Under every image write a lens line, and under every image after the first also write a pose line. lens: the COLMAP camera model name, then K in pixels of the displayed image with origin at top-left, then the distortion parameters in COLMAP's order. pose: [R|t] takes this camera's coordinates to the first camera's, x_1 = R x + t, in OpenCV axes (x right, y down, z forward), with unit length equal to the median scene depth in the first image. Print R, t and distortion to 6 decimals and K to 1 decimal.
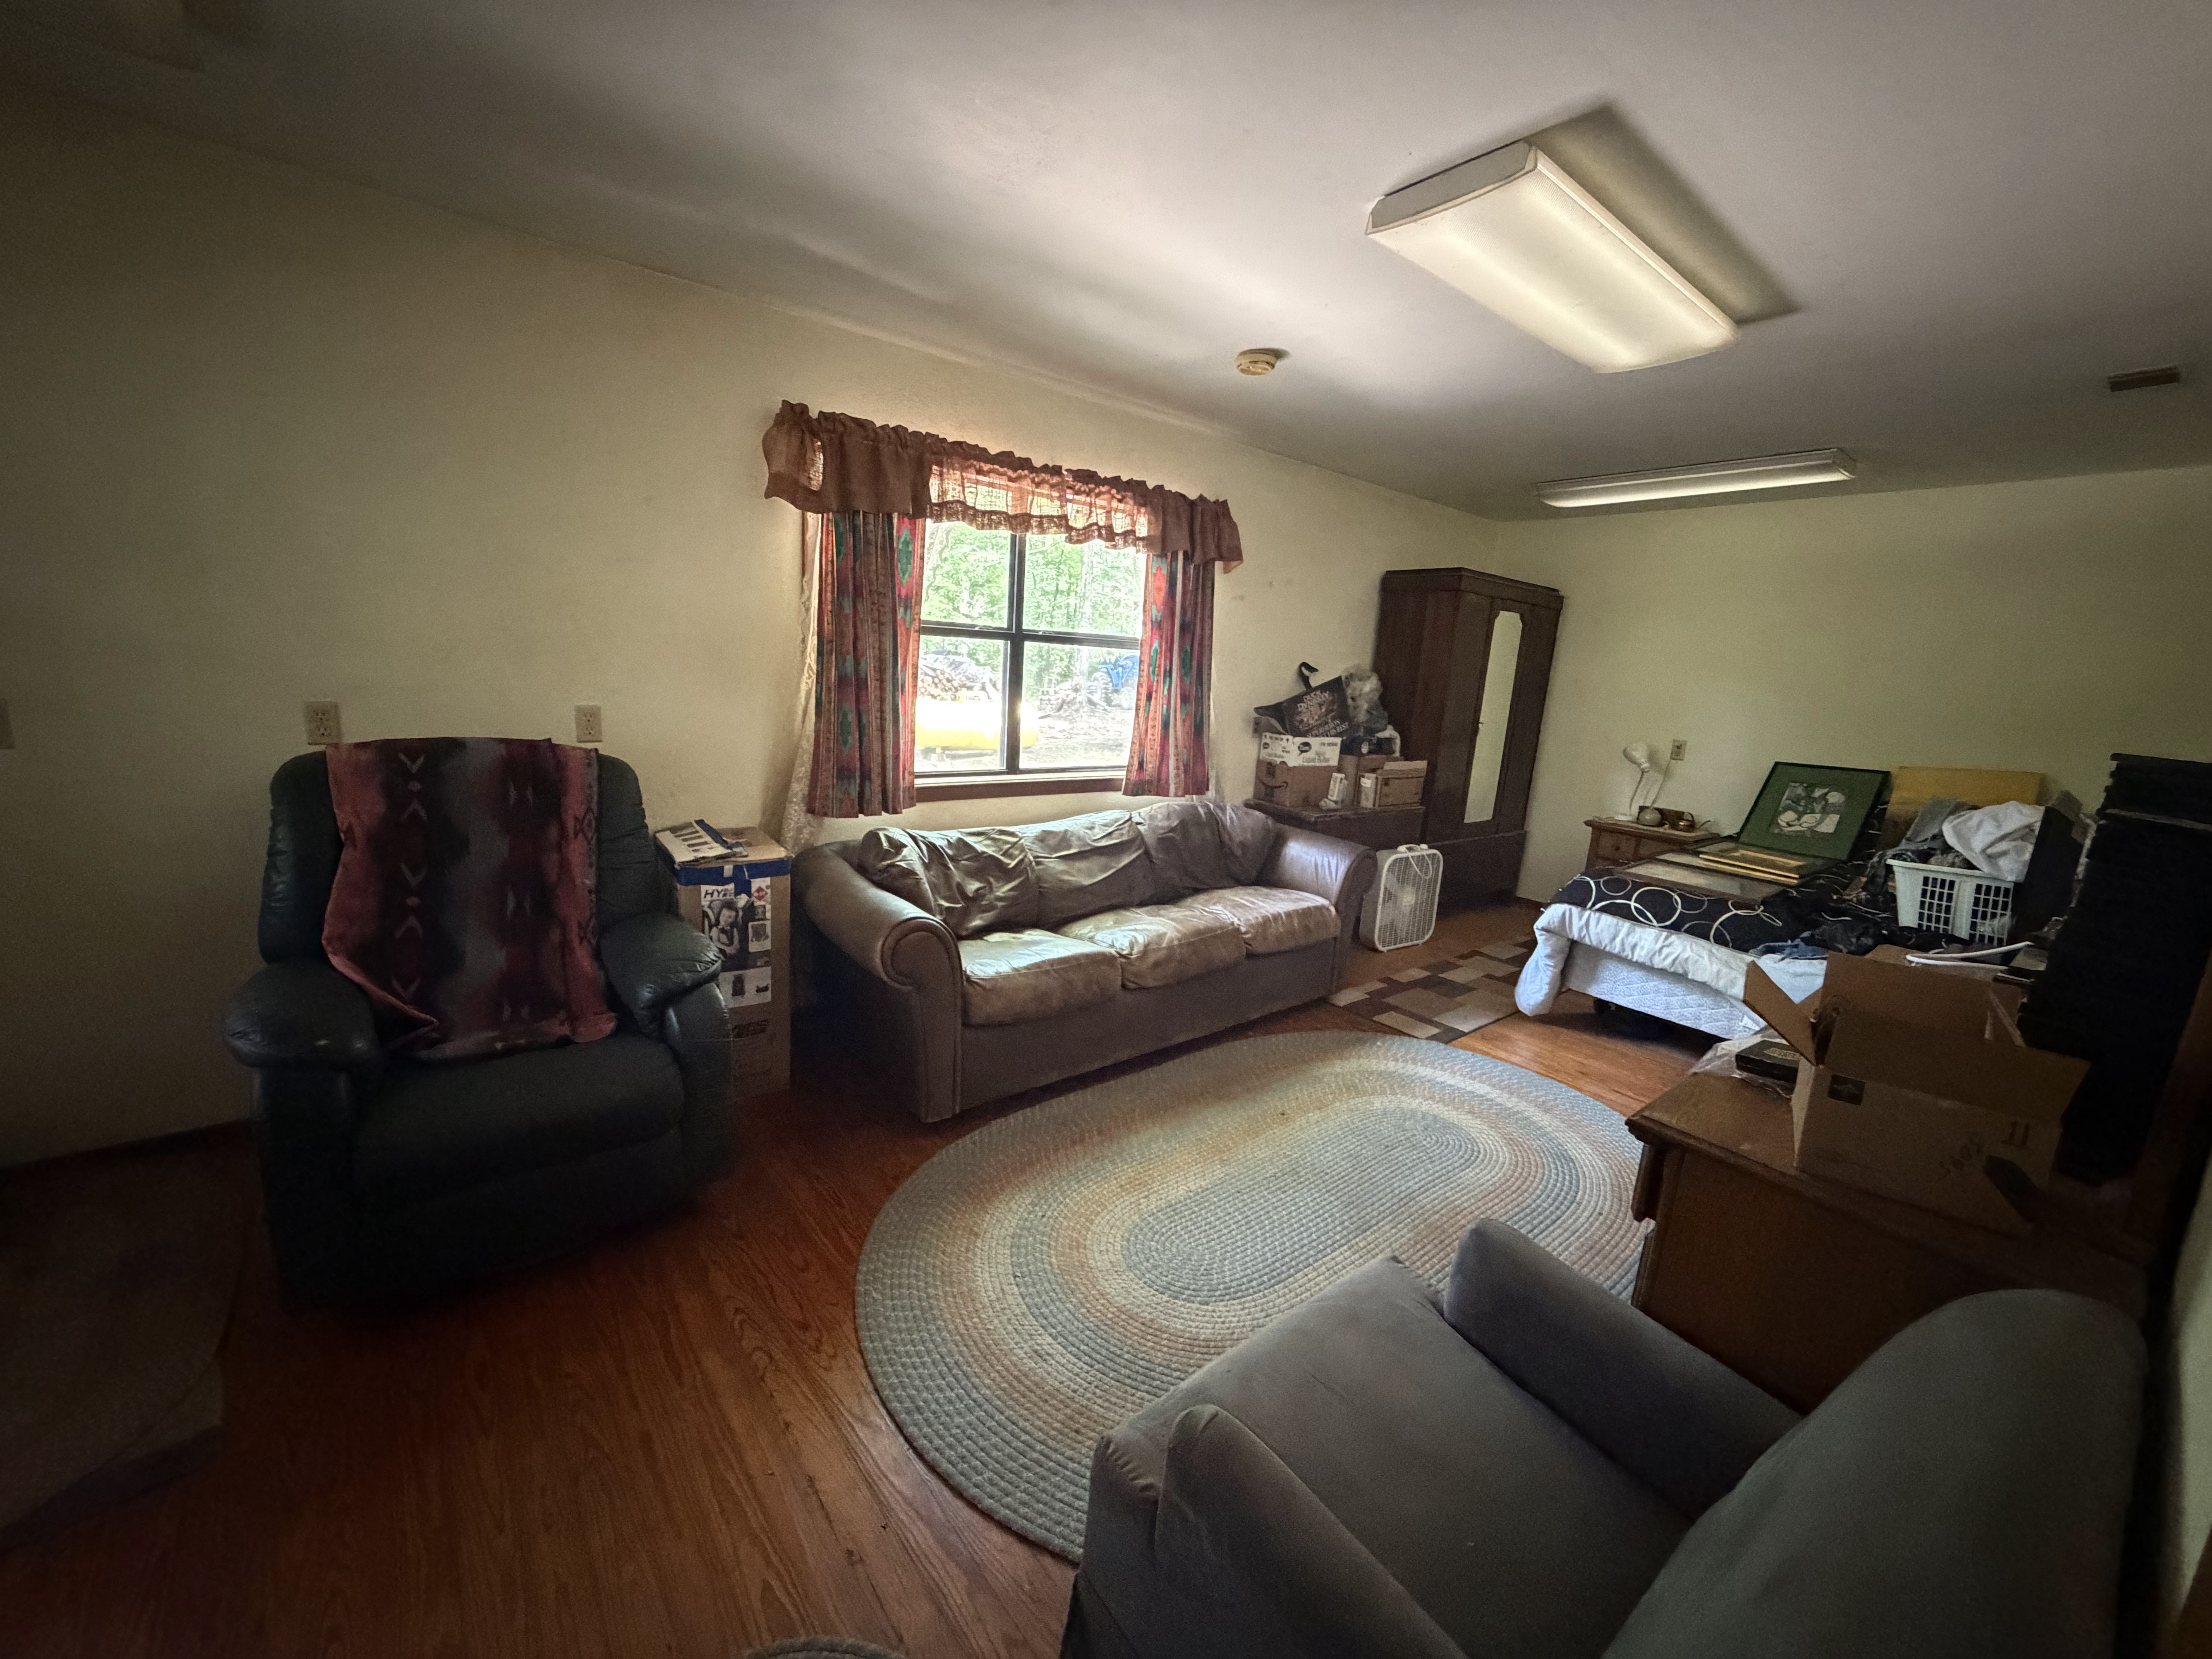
lens RADIAL K [[881.9, 0, 1106.0], [0, 881.9, 829.5], [0, 0, 1]] dist [0.001339, -0.000248]
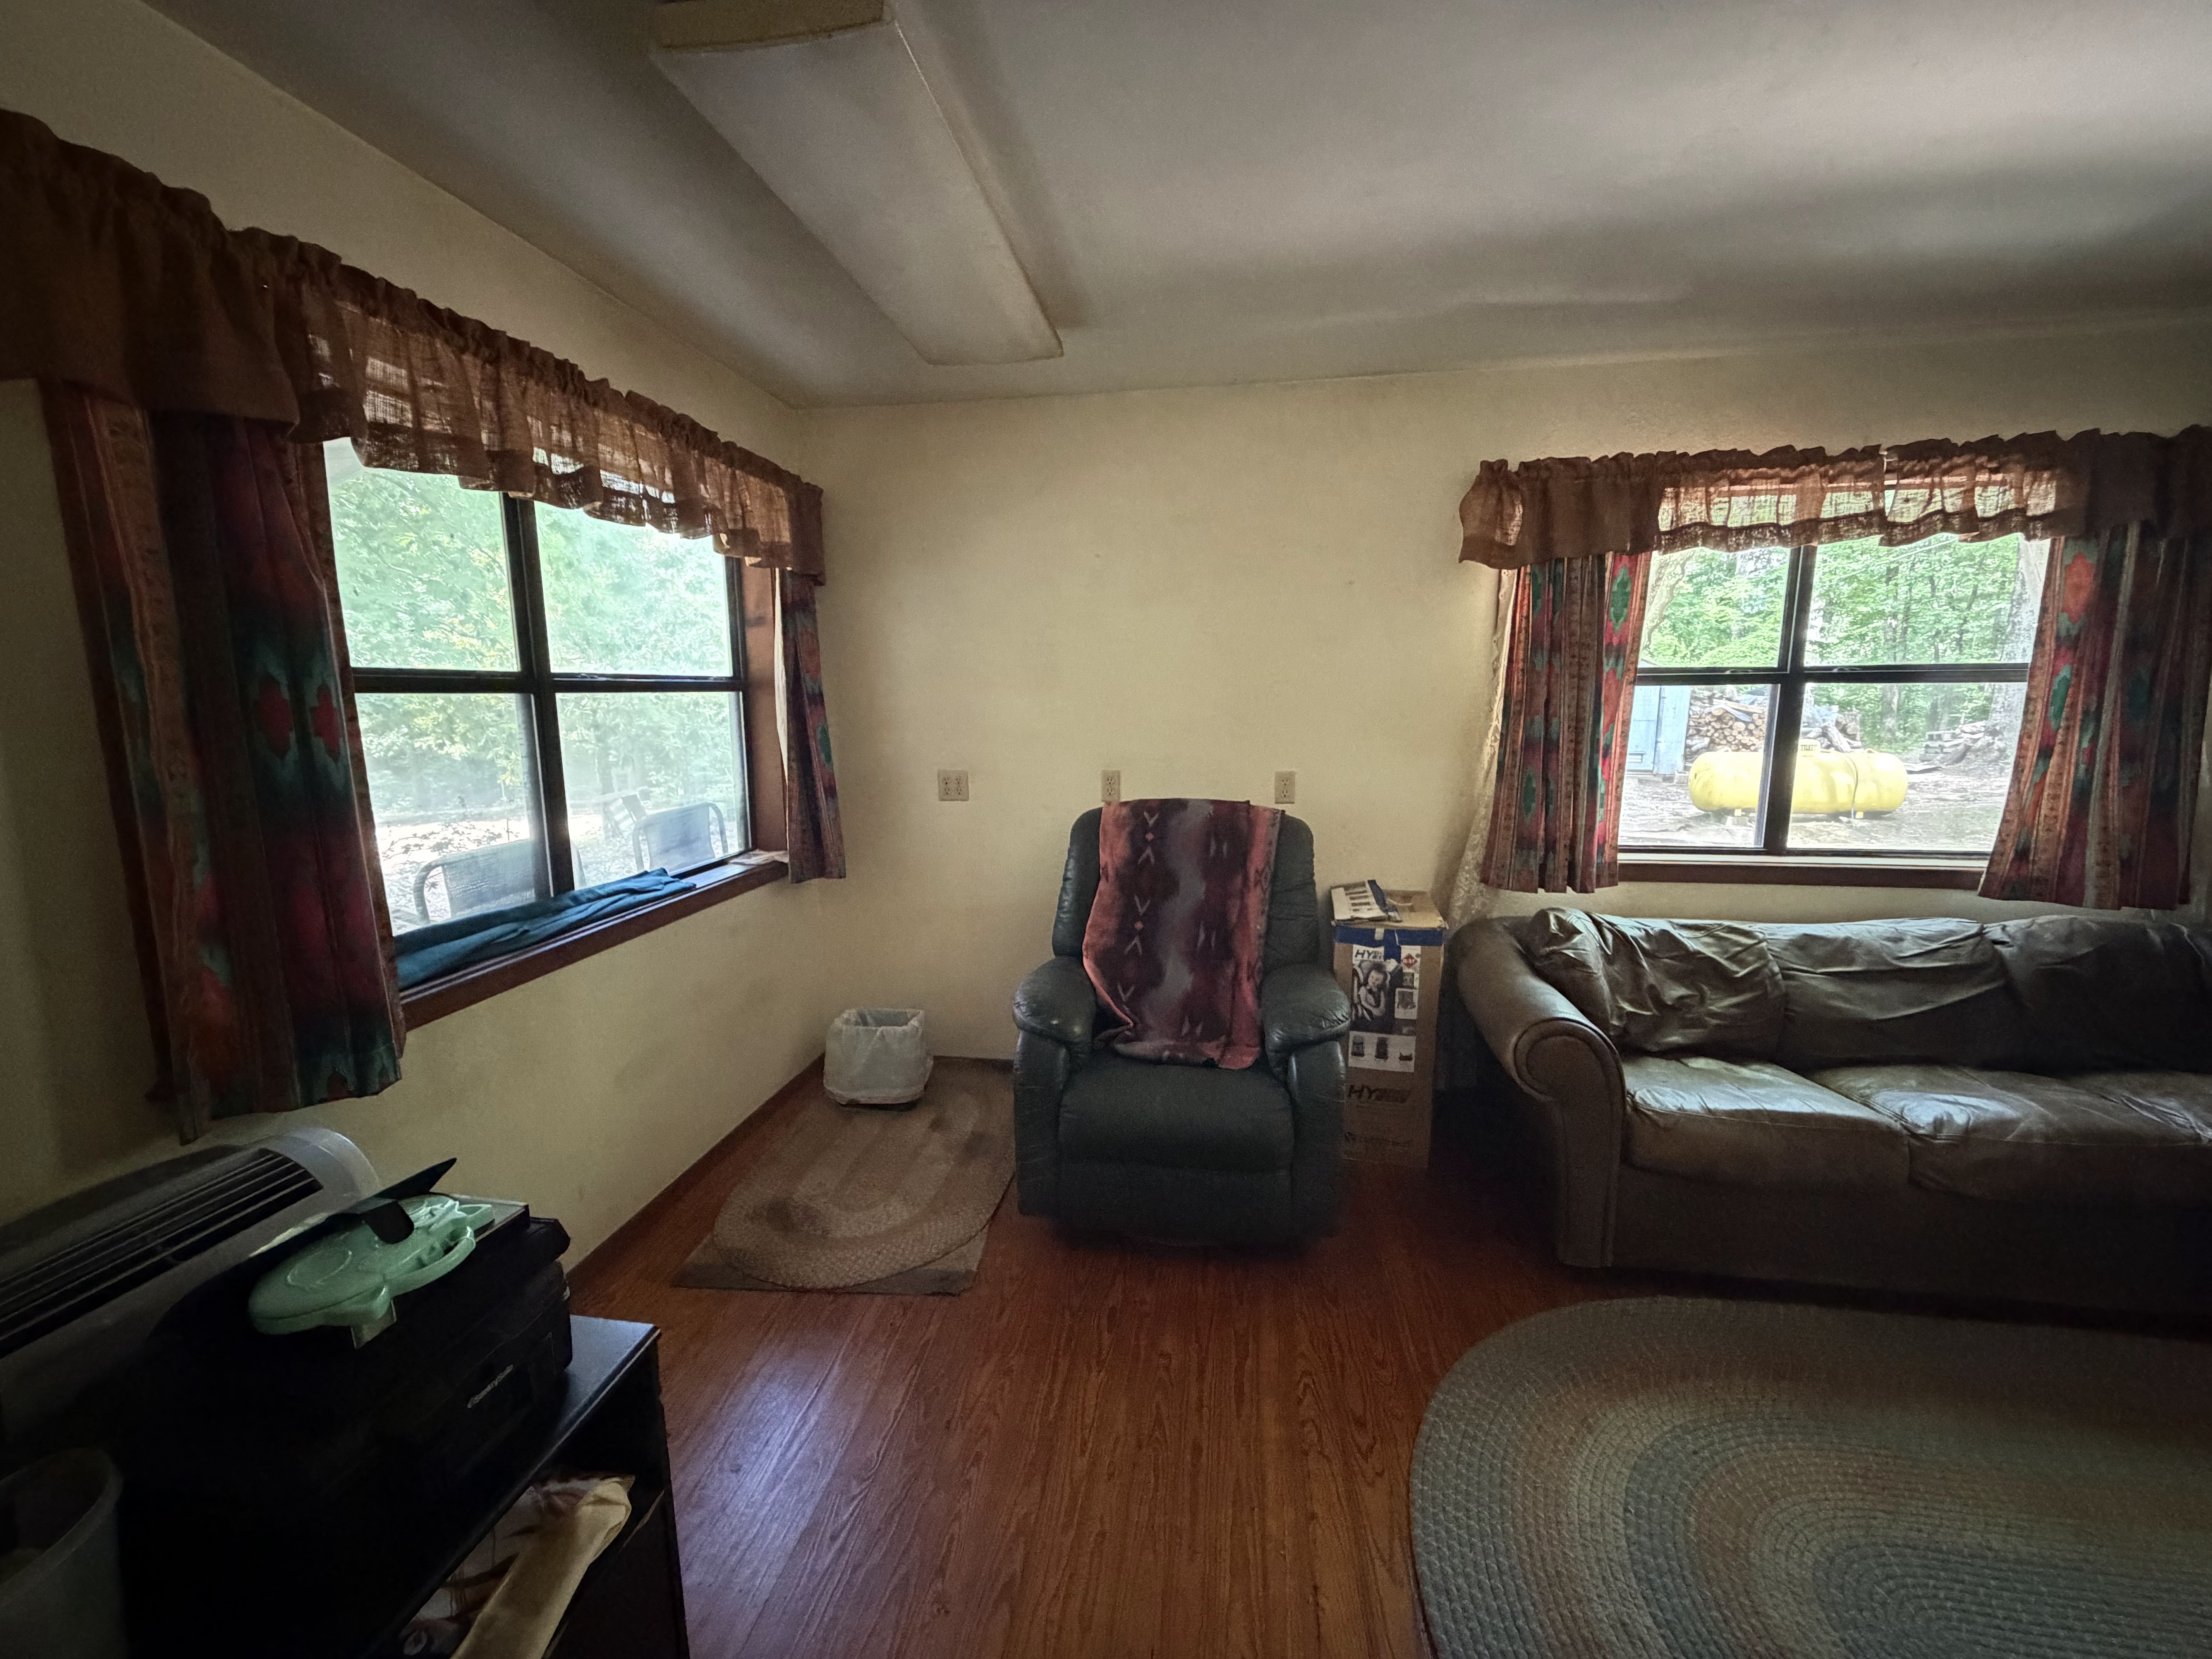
lens RADIAL K [[881.9, 0, 1106.0], [0, 881.9, 829.5], [0, 0, 1]] dist [0.001339, -0.000248]
pose [[0.671331, 0.049929, -0.739474, 0.090252], [-0.092339, 0.995589, -0.016608, -0.022886], [0.735383, 0.079432, 0.672980, 0.061402]]
